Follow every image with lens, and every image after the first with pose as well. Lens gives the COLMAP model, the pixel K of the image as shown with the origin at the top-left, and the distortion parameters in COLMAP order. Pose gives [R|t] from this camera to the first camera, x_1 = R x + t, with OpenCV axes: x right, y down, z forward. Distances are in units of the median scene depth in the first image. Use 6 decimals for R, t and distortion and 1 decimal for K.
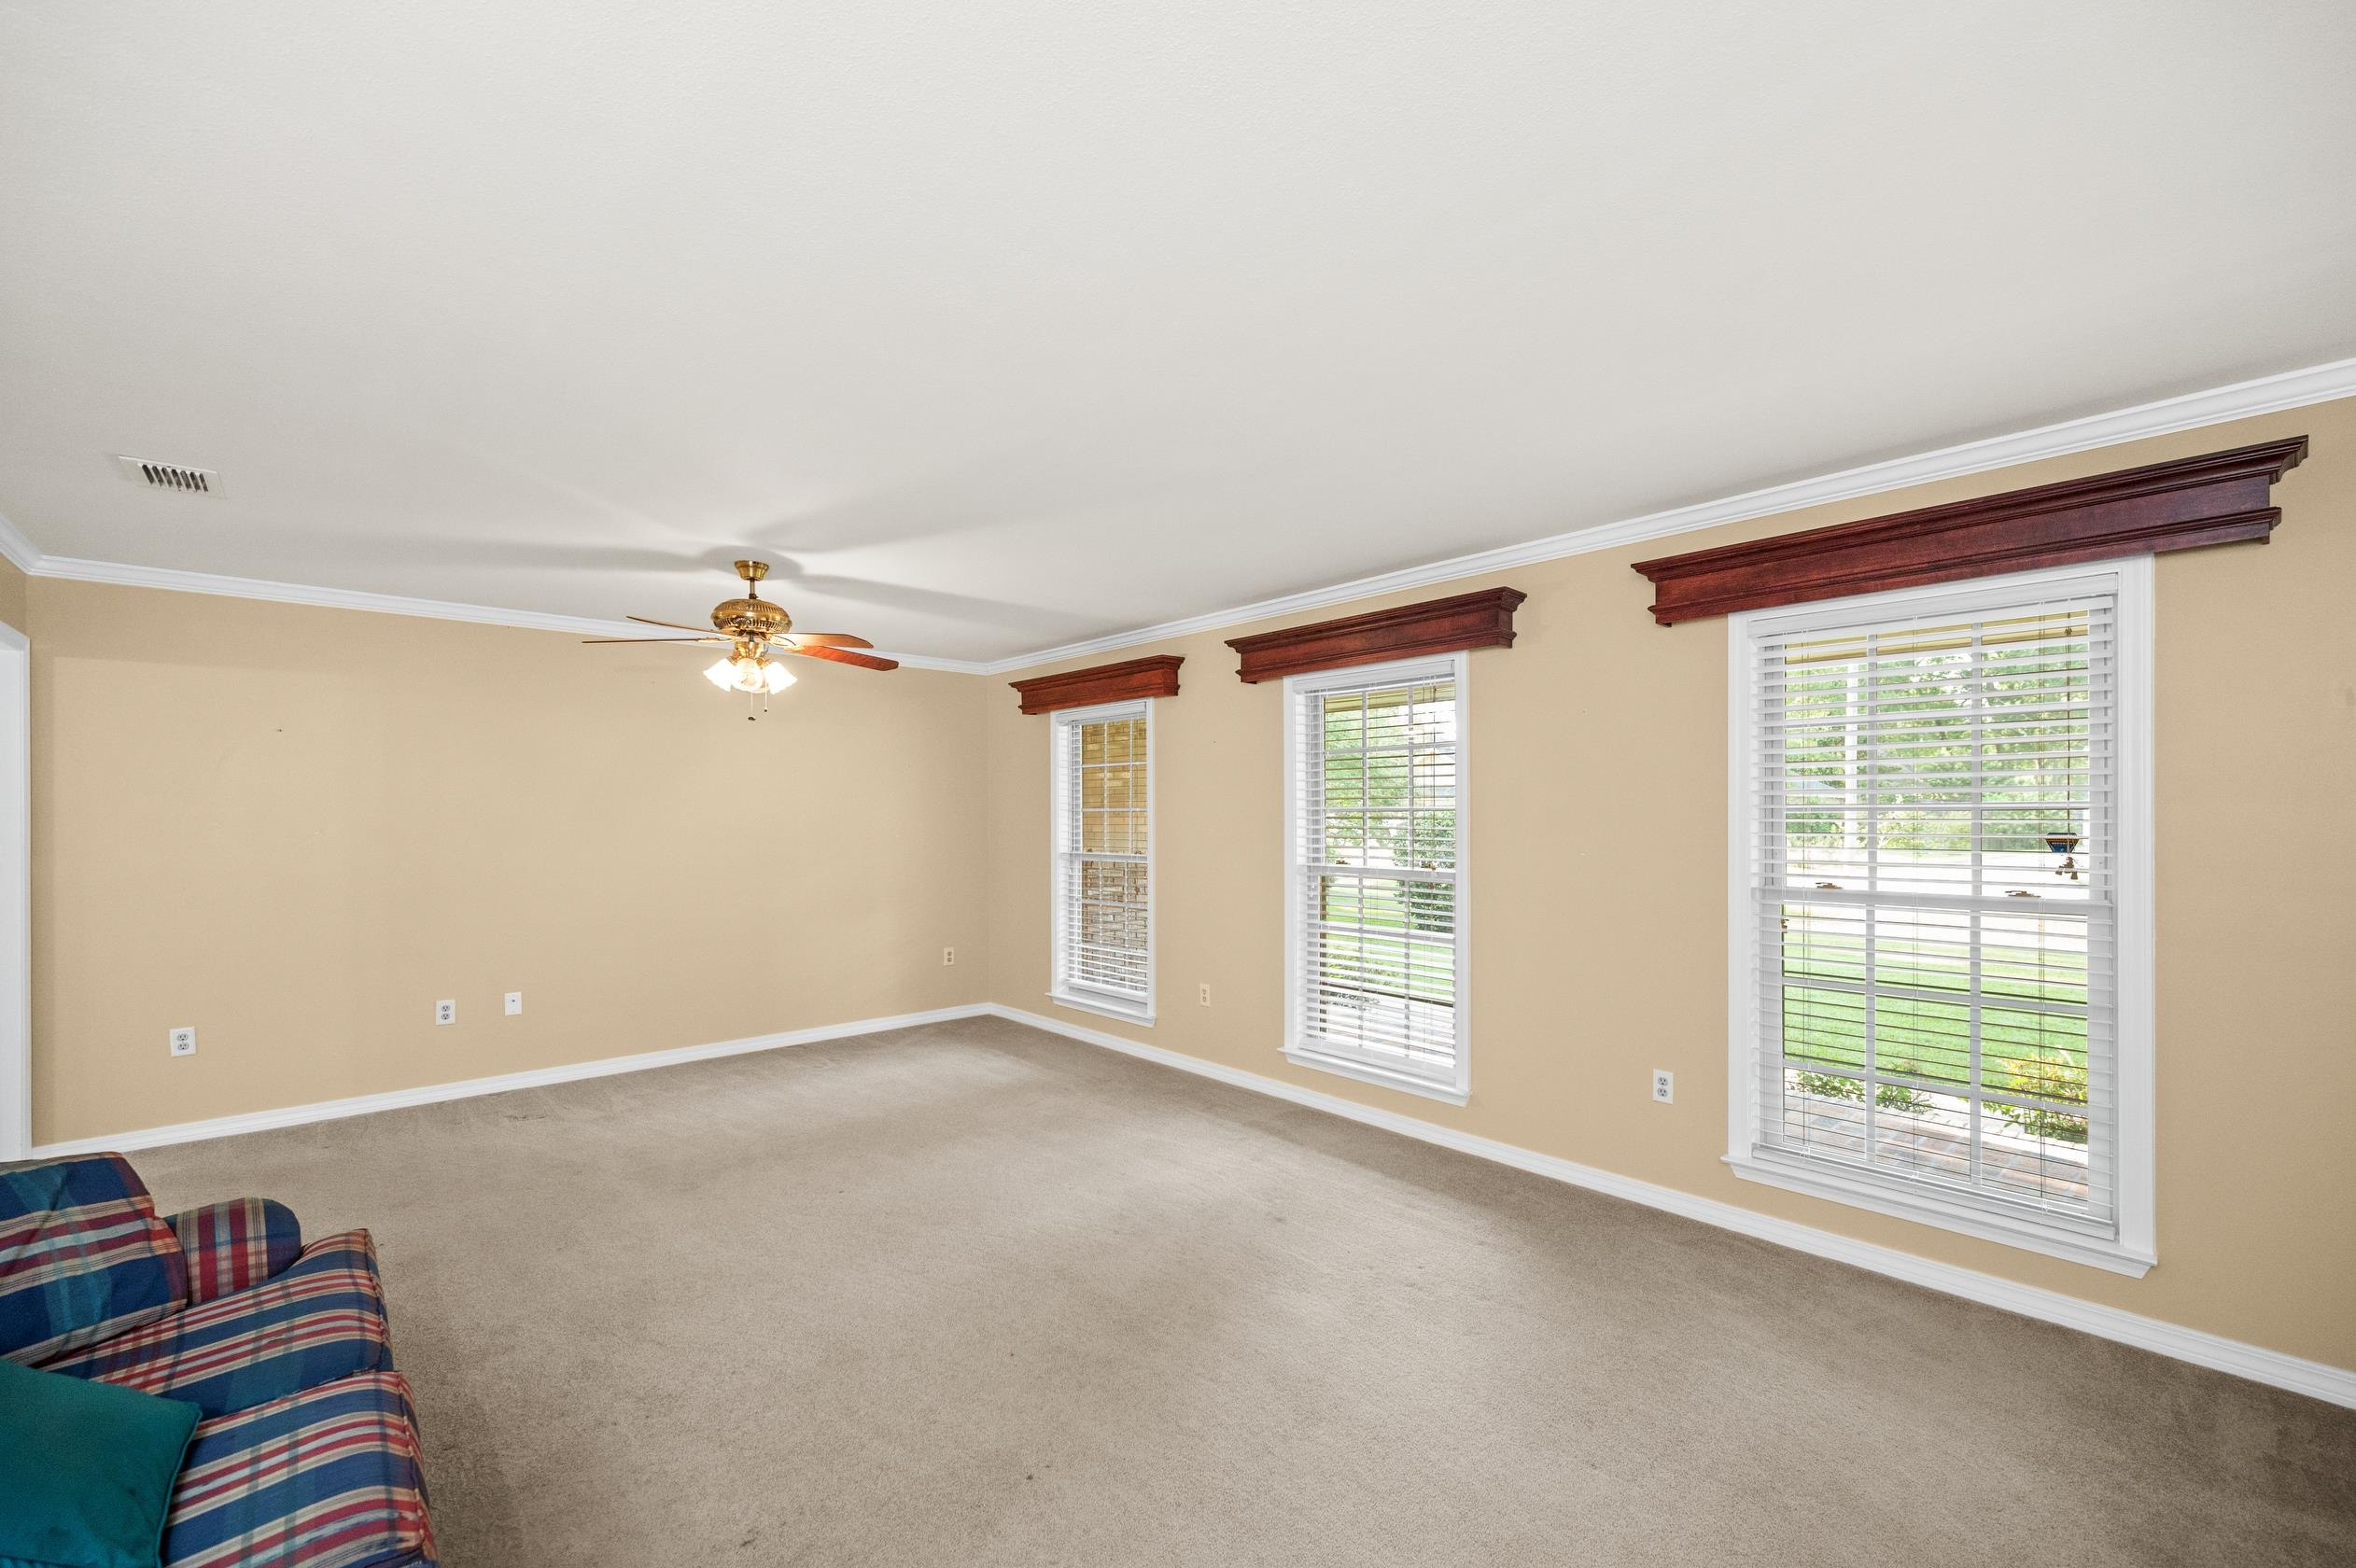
lens RADIAL K [[940.2, 0, 1174.4], [0, 940.2, 815.7], [0, 0, 1]] dist [-0.001215, 0.000683]
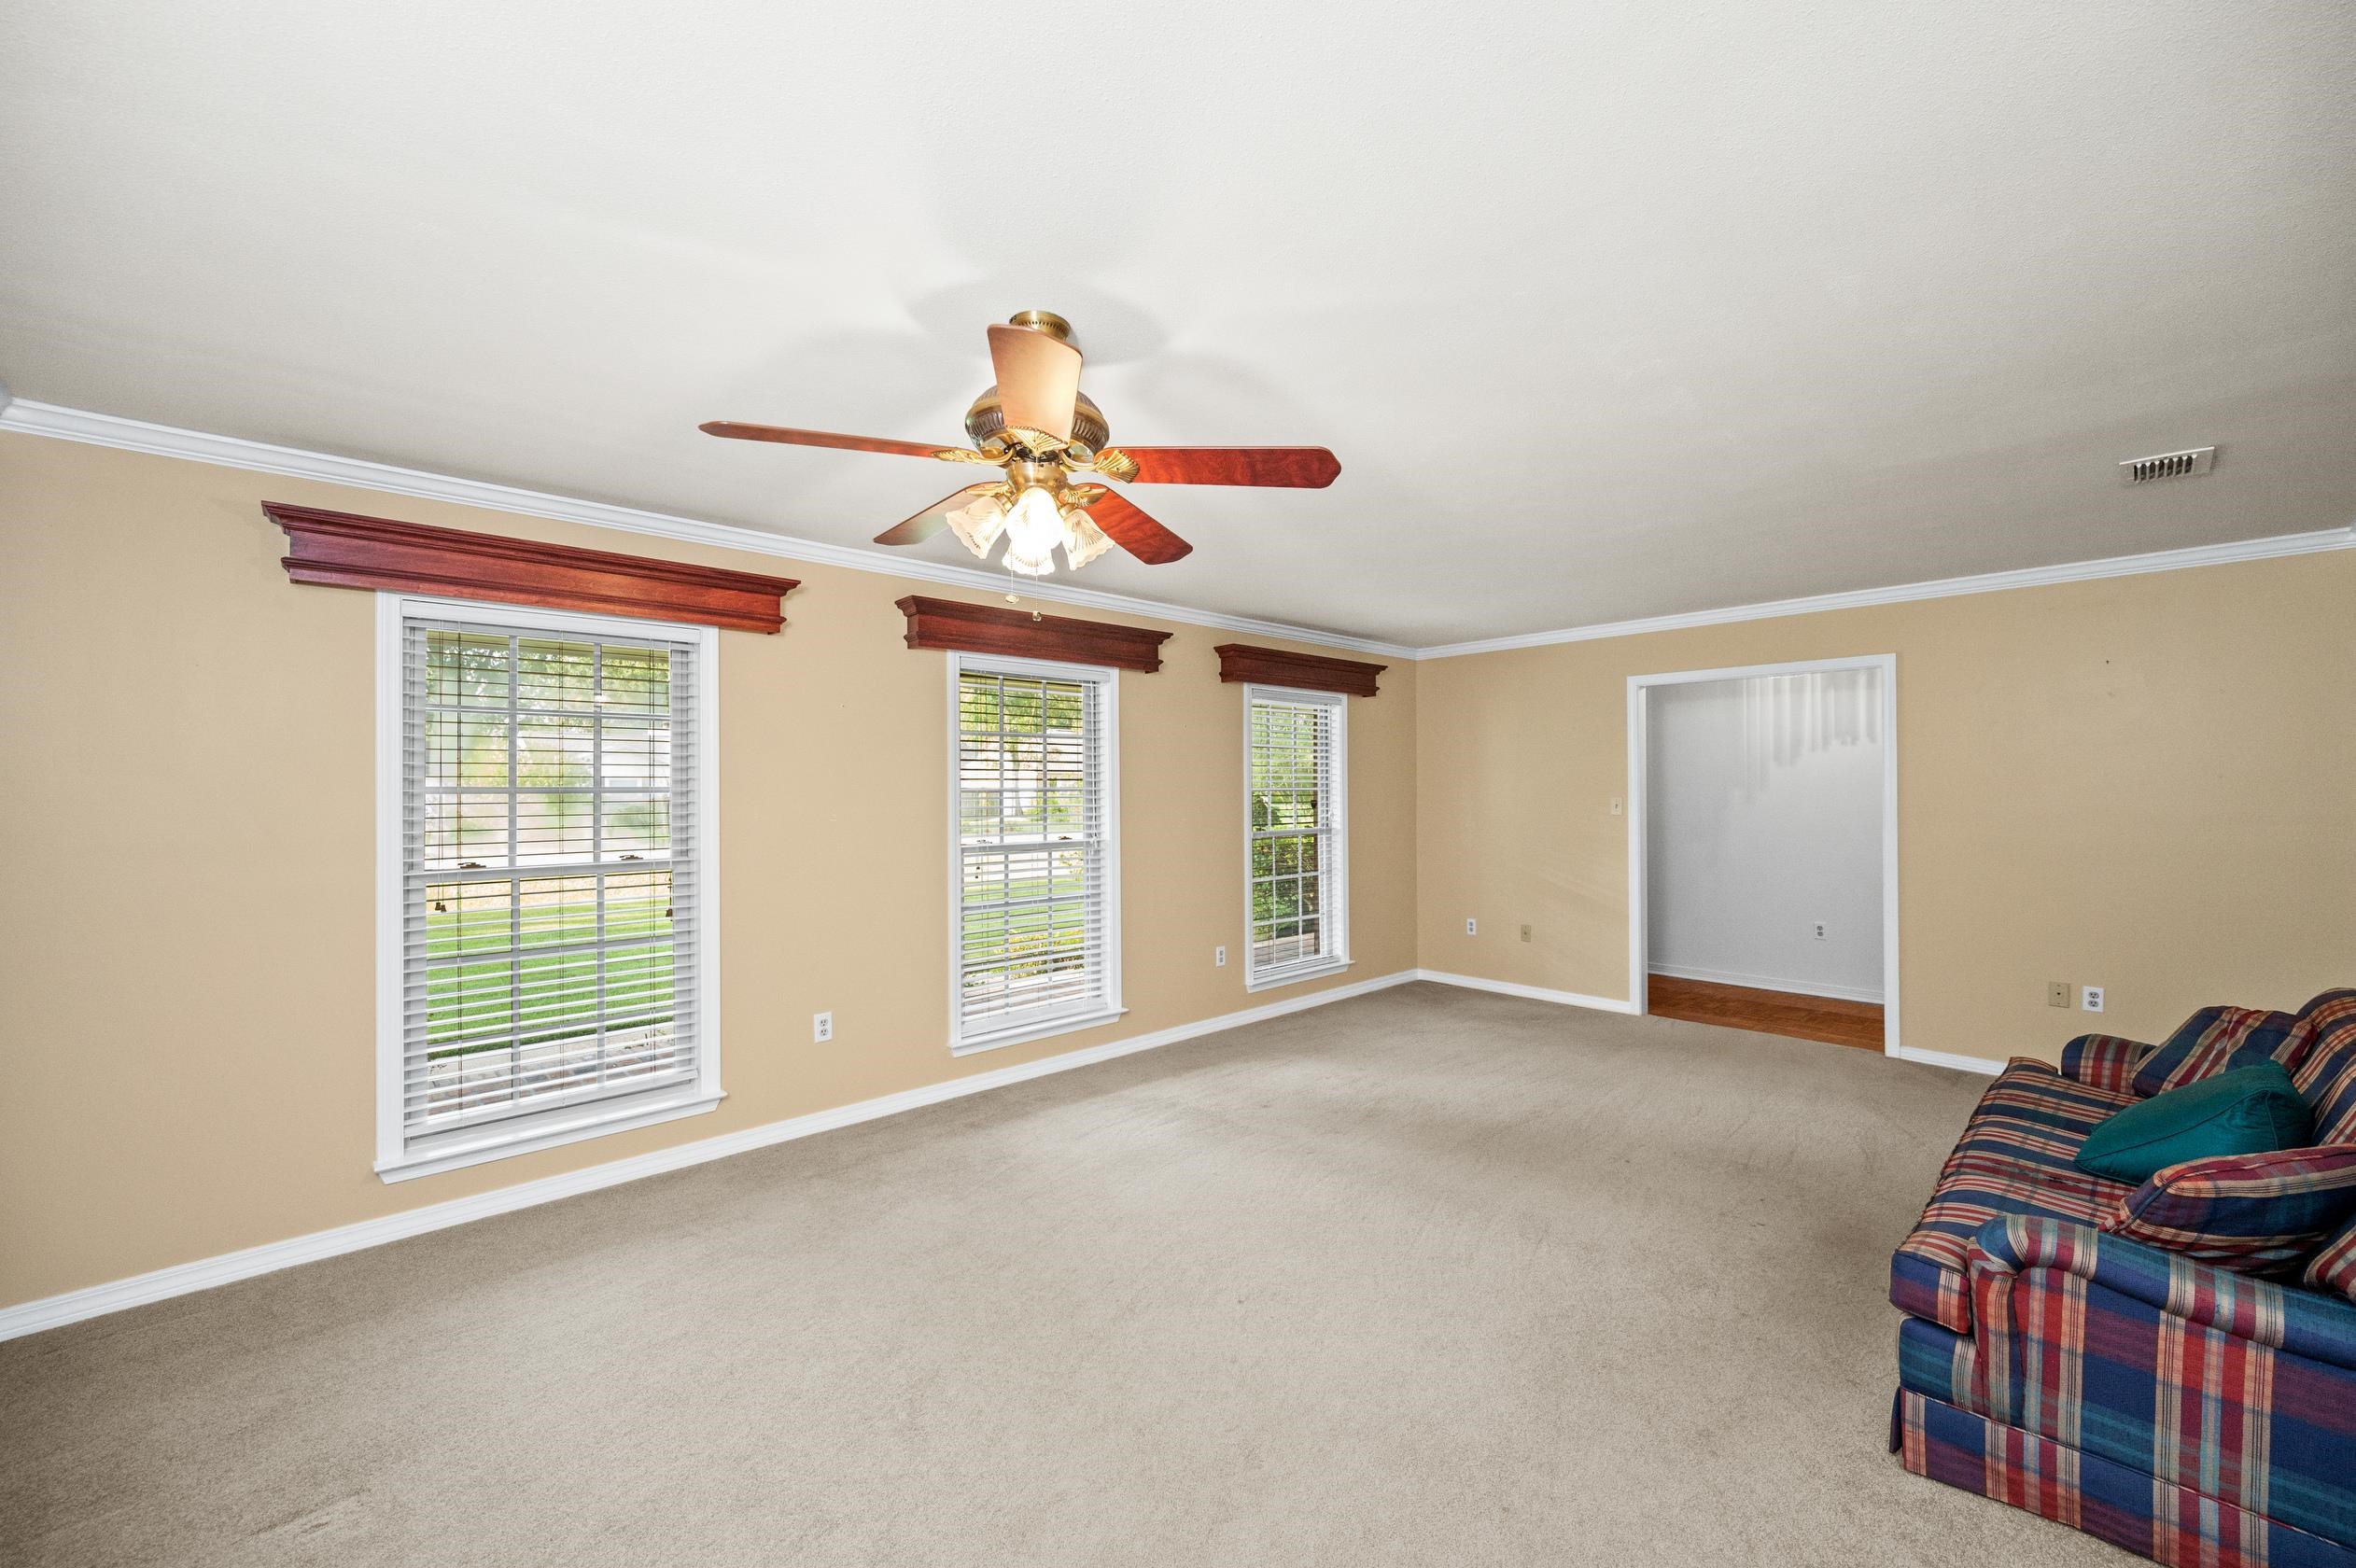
lens RADIAL K [[876.4, 0, 1070.1], [0, 876.4, 792.7], [0, 0, 1]] dist [0.001649, 0.000246]
pose [[0.086894, 0.000476, 0.996217, -0.855886], [0.008775, 0.999961, -0.001243, -0.003385], [-0.996179, 0.008849, 0.086887, 0.913891]]
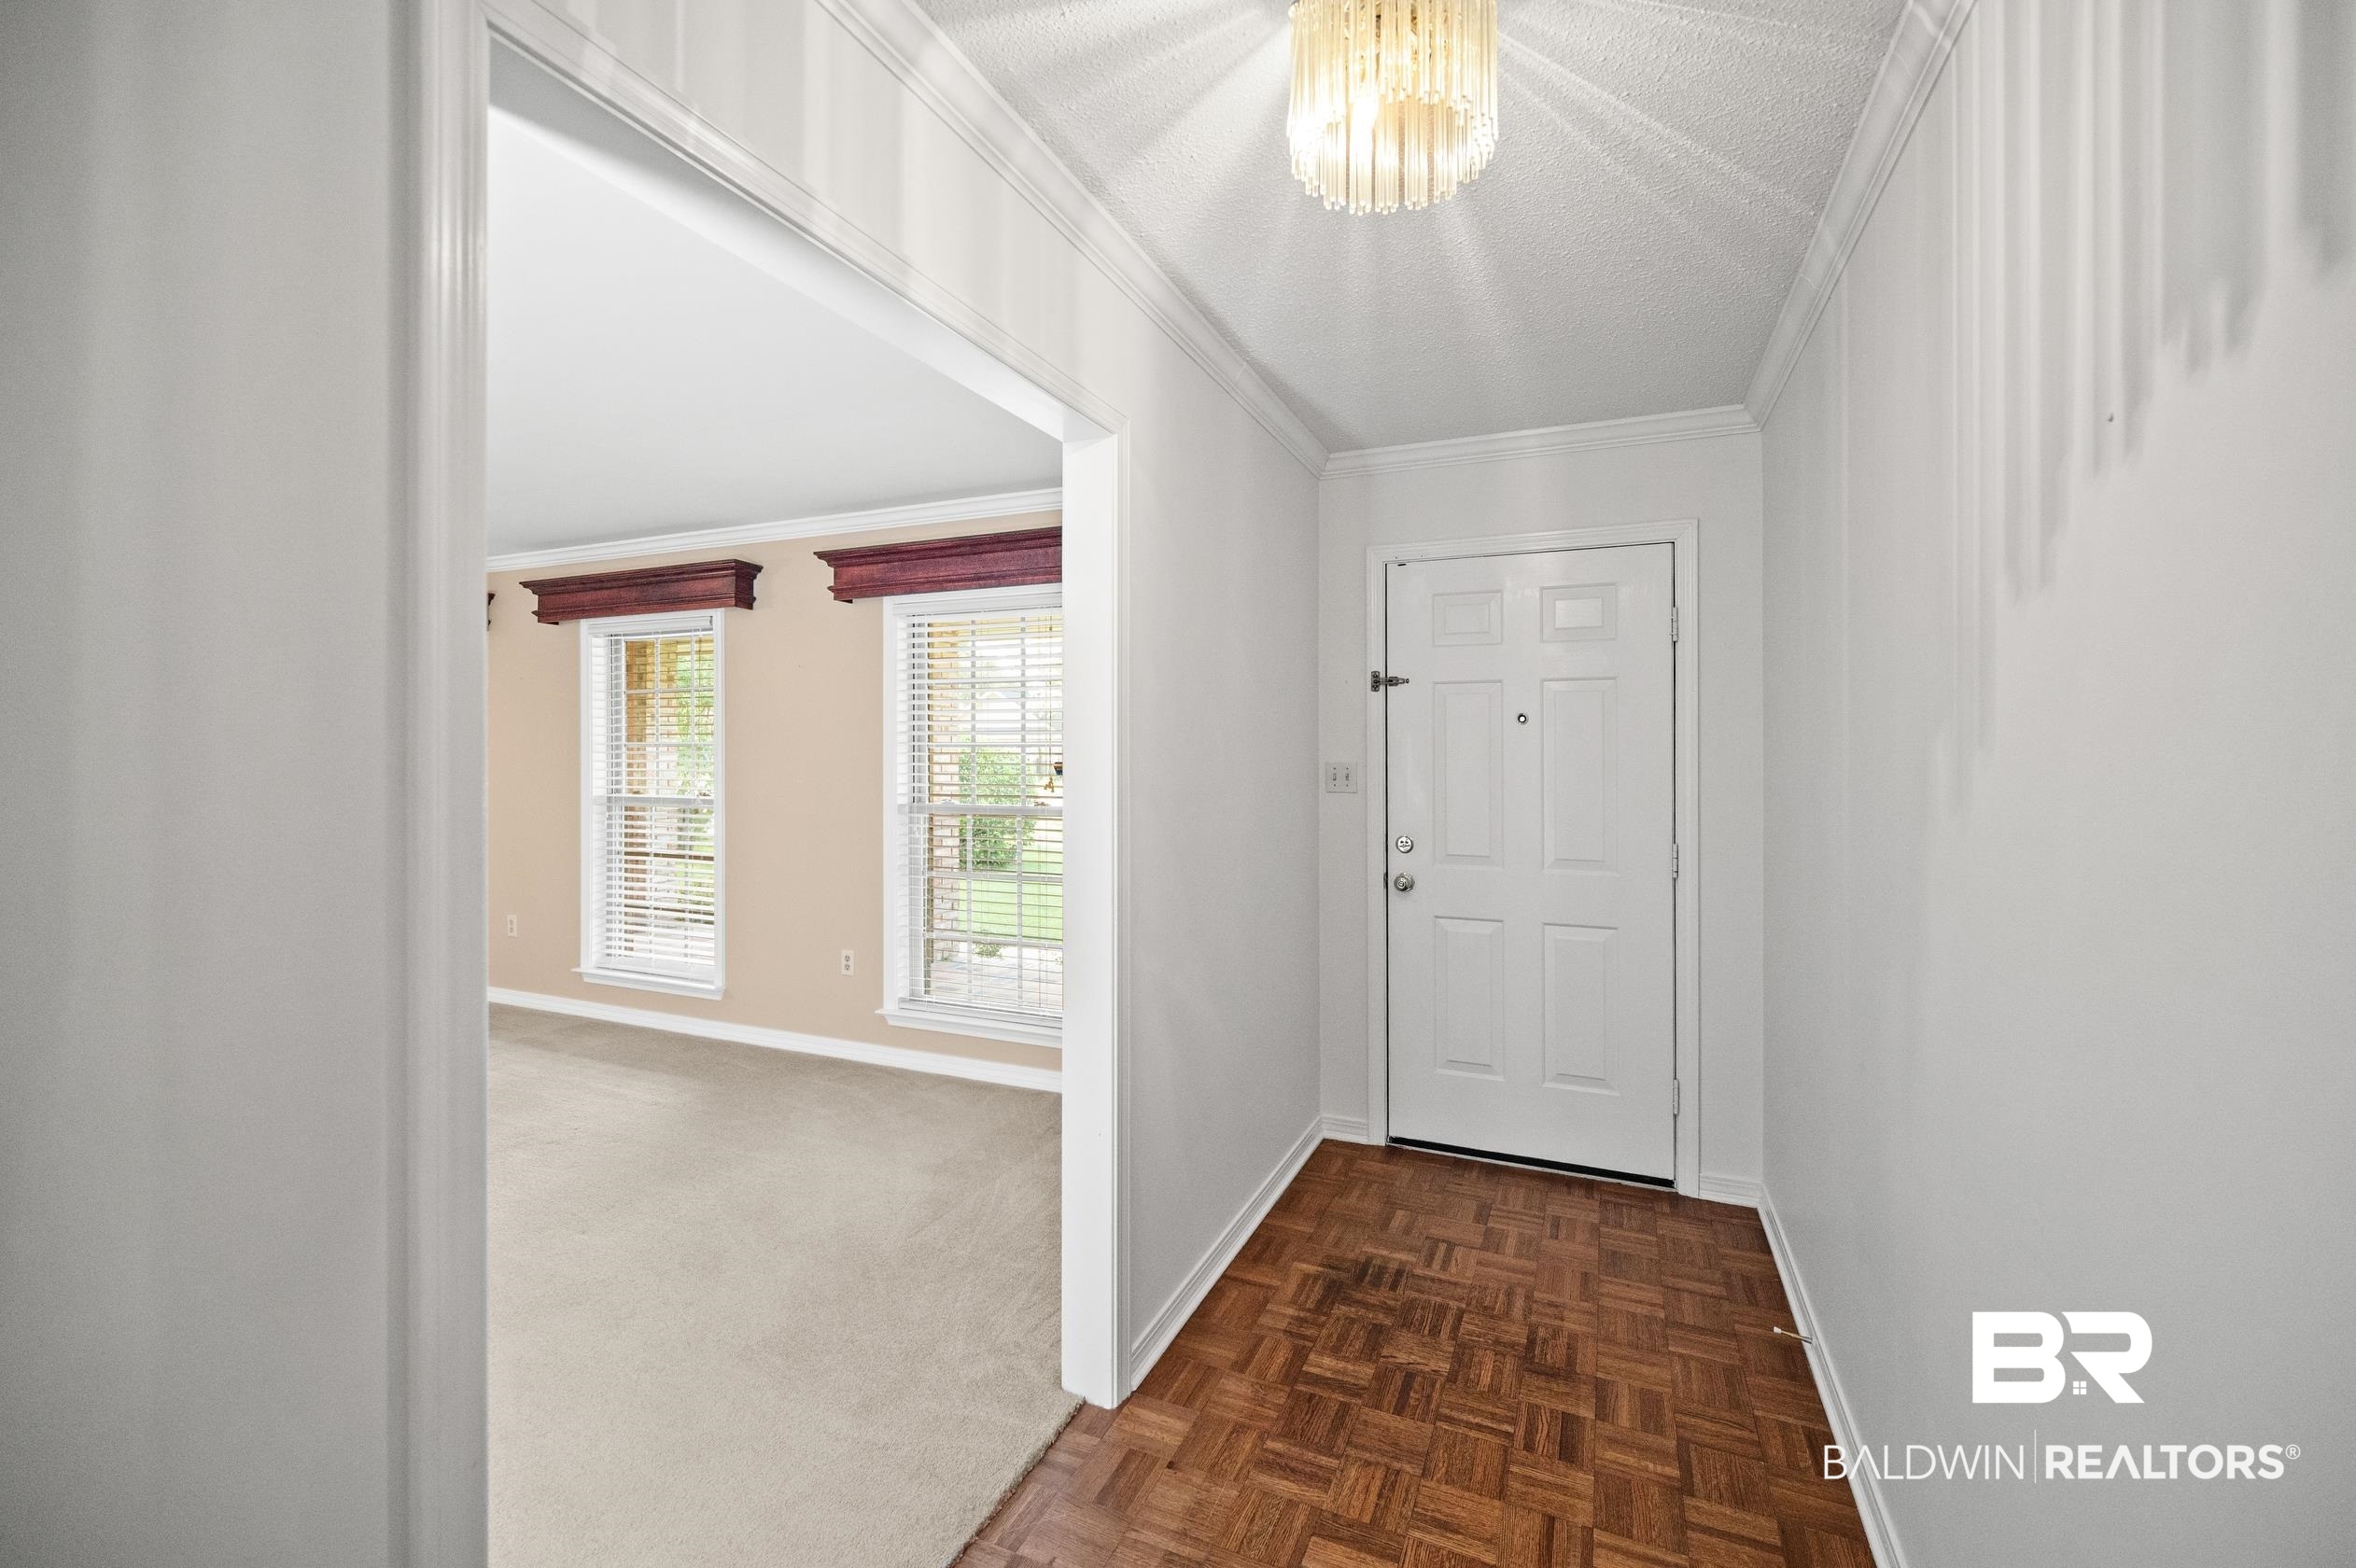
lens RADIAL K [[994.2, 0, 1183.2], [0, 994.2, 739.3], [0, 0, 1]] dist [0.002986, -0.000729]
pose [[0.915170, 0.004979, 0.403037, 0.315752], [-0.000819, 0.999945, -0.010492, -0.000532], [-0.403067, 0.009272, 0.915123, -0.339091]]
